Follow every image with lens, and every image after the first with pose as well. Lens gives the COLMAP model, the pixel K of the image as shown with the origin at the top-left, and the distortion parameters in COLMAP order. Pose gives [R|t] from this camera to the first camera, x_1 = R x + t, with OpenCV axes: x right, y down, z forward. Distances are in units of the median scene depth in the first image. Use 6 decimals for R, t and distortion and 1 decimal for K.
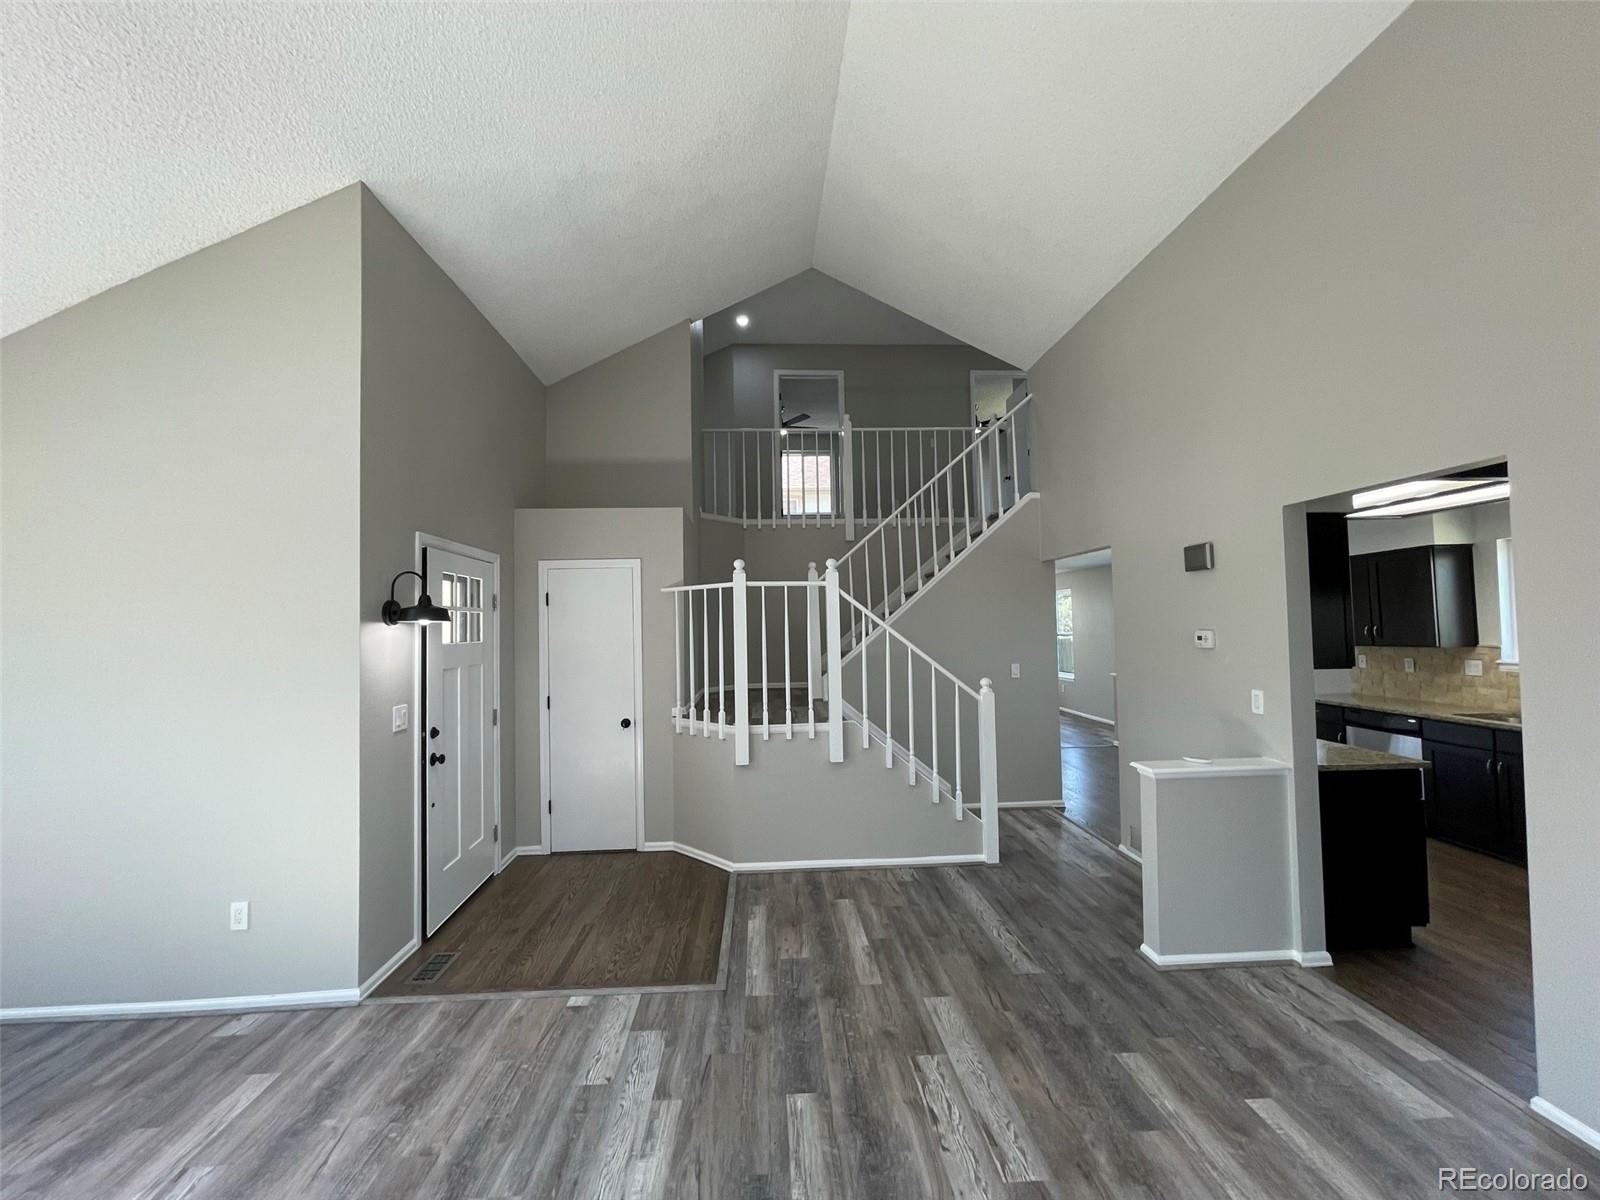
lens RADIAL K [[642.4, 0, 790.6], [0, 642.4, 602.2], [0, 0, 1]] dist [-0.001094, -0.000207]
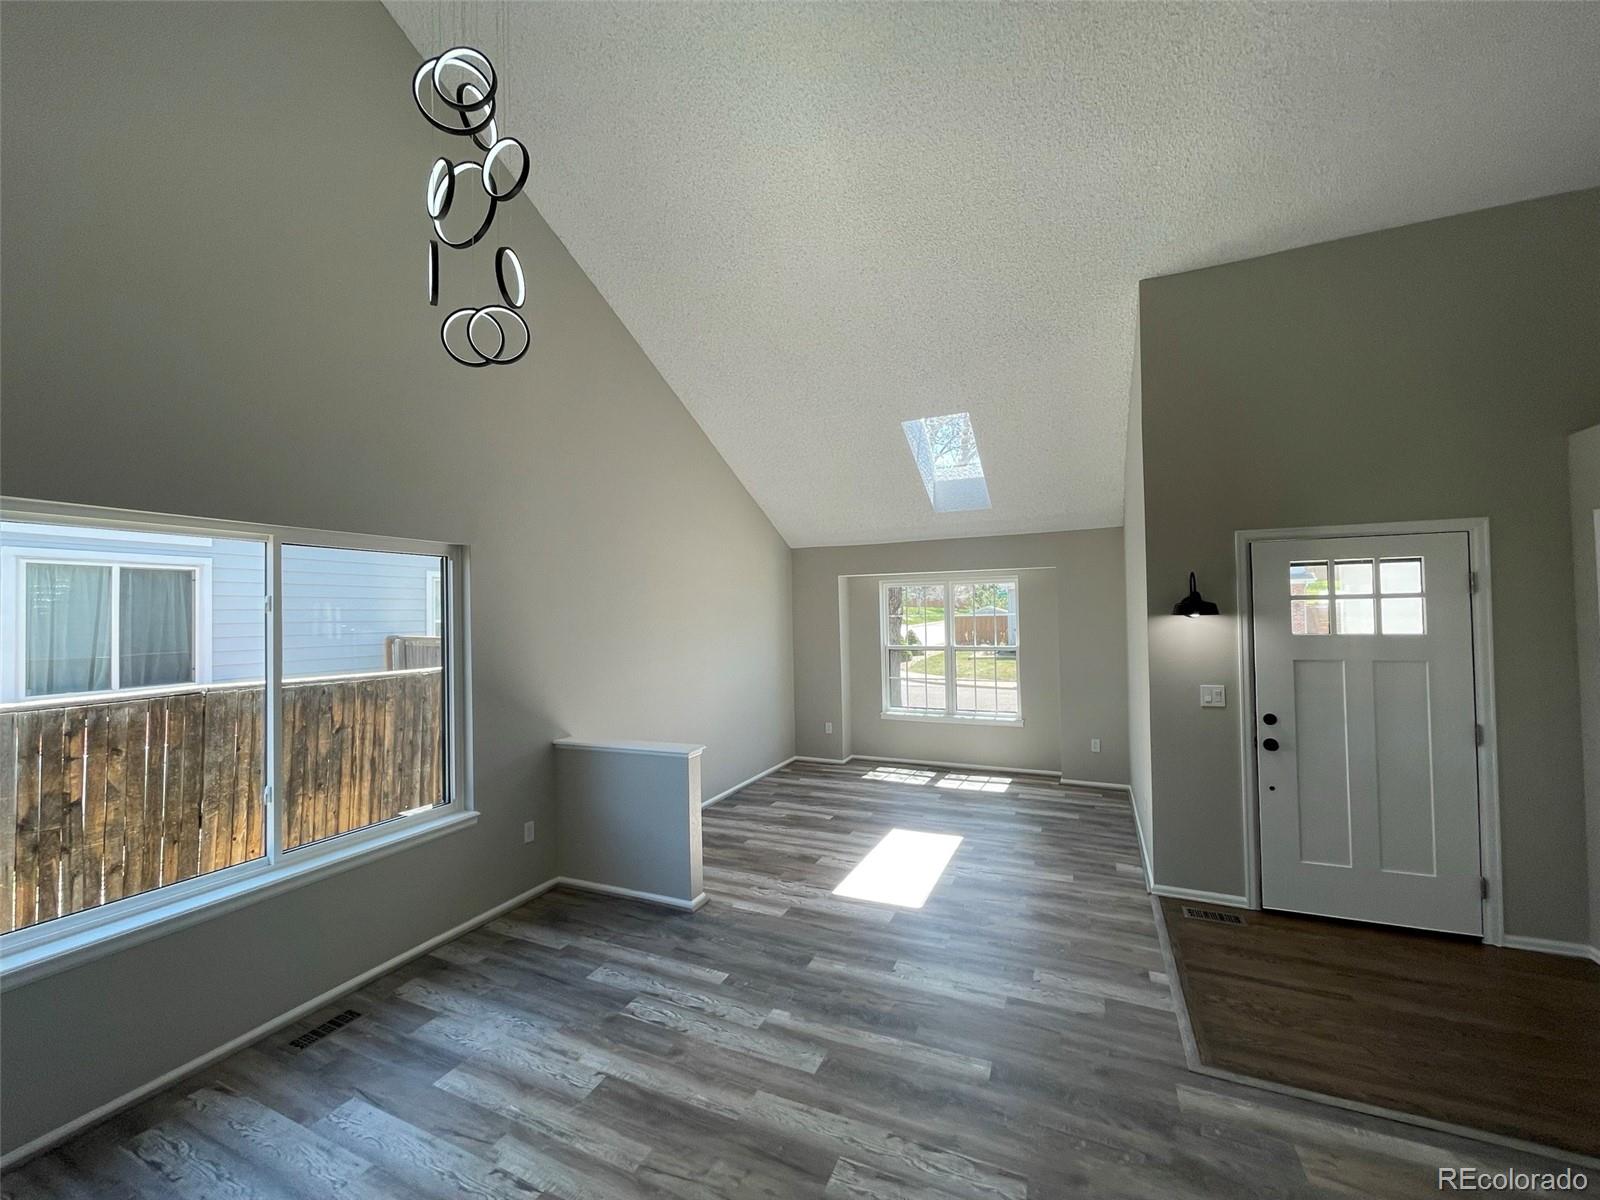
lens RADIAL K [[642.4, 0, 795.0], [0, 642.4, 595.3], [0, 0, 1]] dist [-0.001094, -0.000207]
pose [[-0.451194, 0.001619, -0.892424, 0.994195], [0.057054, 0.998005, -0.027035, -0.016766], [0.890600, -0.063115, -0.450387, 1.101673]]
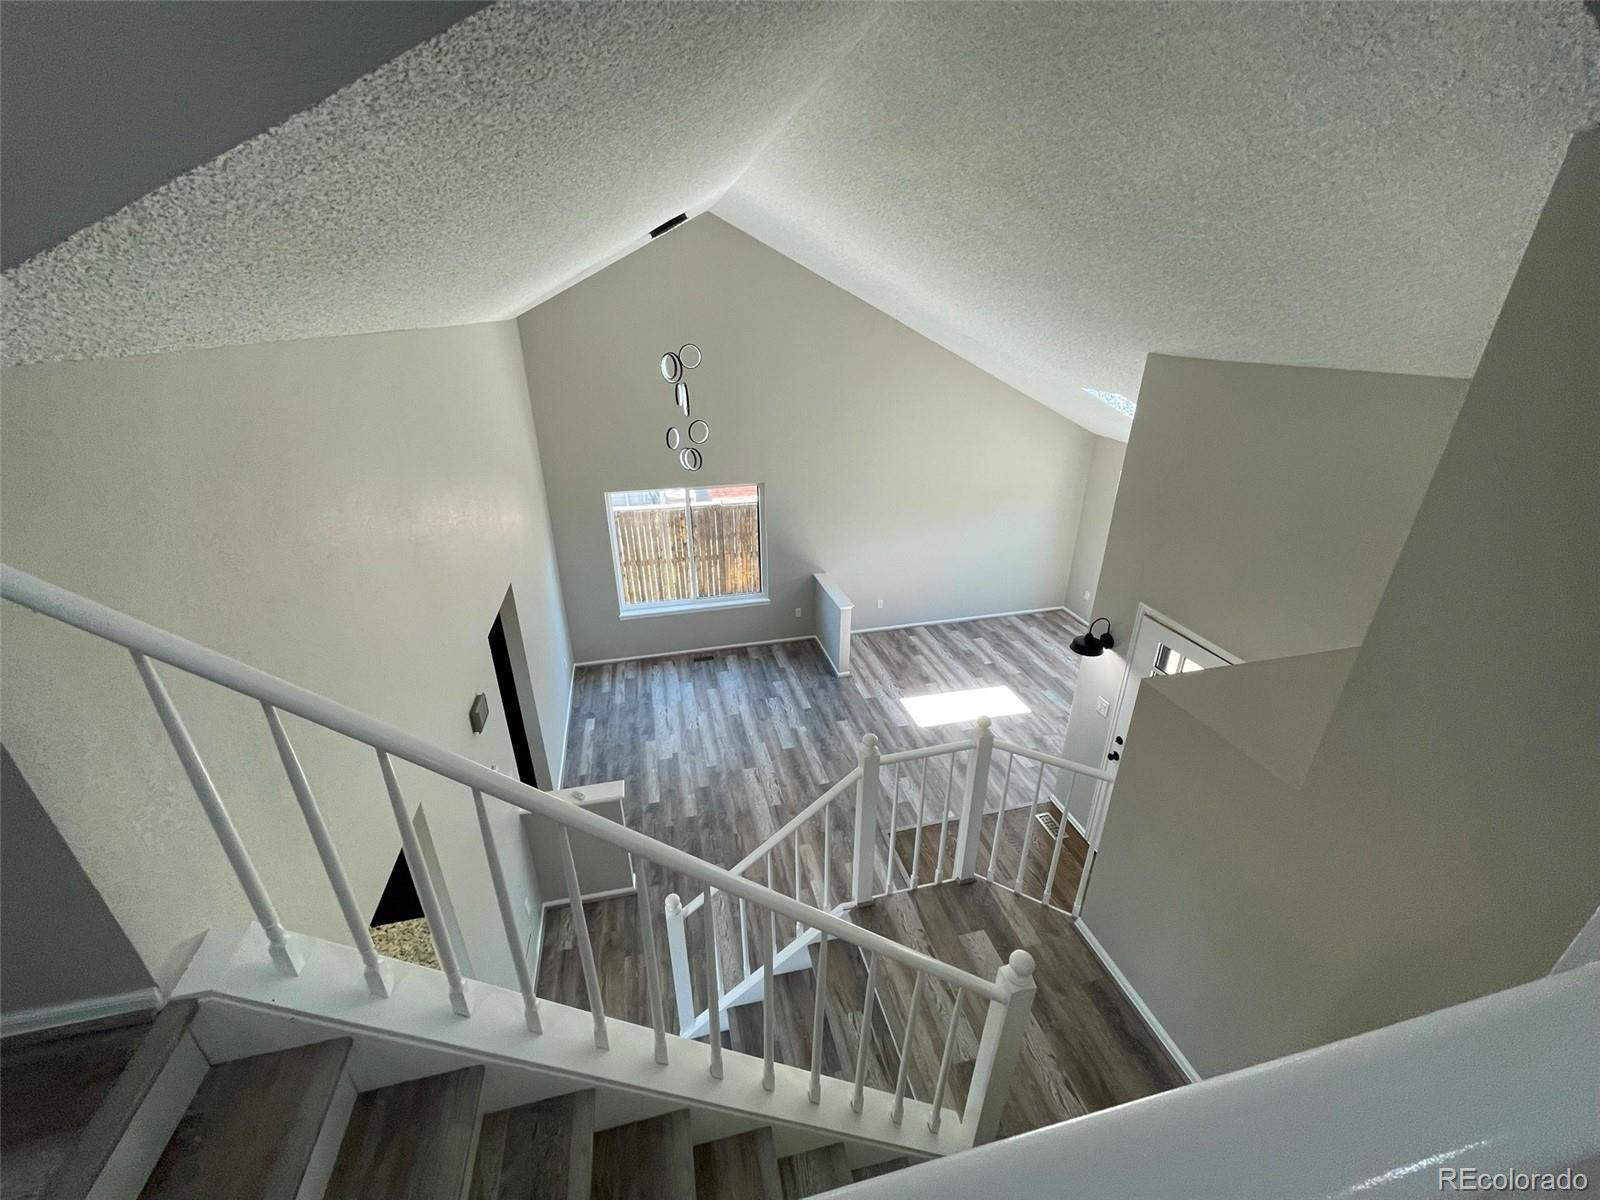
lens RADIAL K [[642.4, 0, 802.0], [0, 642.4, 601.0], [0, 0, 1]] dist [-0.001094, -0.000207]
pose [[-0.980746, 0.102673, -0.166120, 0.418732], [0.030551, 0.920831, 0.388764, -0.859483], [0.192884, 0.376204, -0.906237, 2.755921]]
